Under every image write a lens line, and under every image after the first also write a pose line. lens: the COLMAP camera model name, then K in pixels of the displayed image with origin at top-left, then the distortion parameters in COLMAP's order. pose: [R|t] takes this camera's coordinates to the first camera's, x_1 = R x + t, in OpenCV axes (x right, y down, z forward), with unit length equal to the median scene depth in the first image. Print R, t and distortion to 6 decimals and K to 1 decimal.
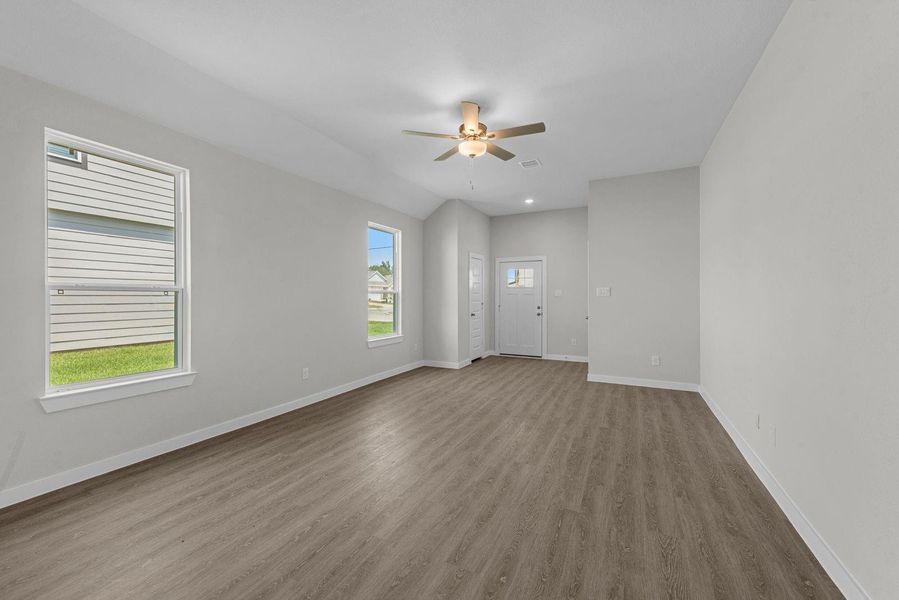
lens RADIAL K [[363.2, 0, 452.3], [0, 363.2, 297.4], [0, 0, 1]] dist [0.004935, -0.000262]
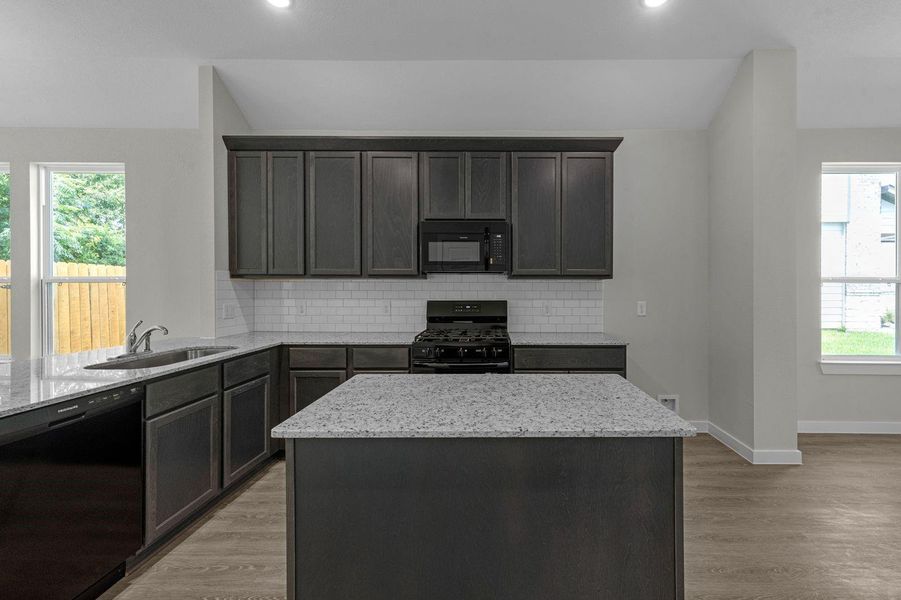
lens RADIAL K [[381.9, 0, 431.0], [0, 381.9, 288.4], [0, 0, 1]] dist [0.008505, 0.000142]
pose [[0.439421, 0.003083, -0.898276, -0.342965], [-0.002682, 0.999994, 0.002121, 0.000860], [0.898277, 0.001477, 0.439426, -0.685304]]
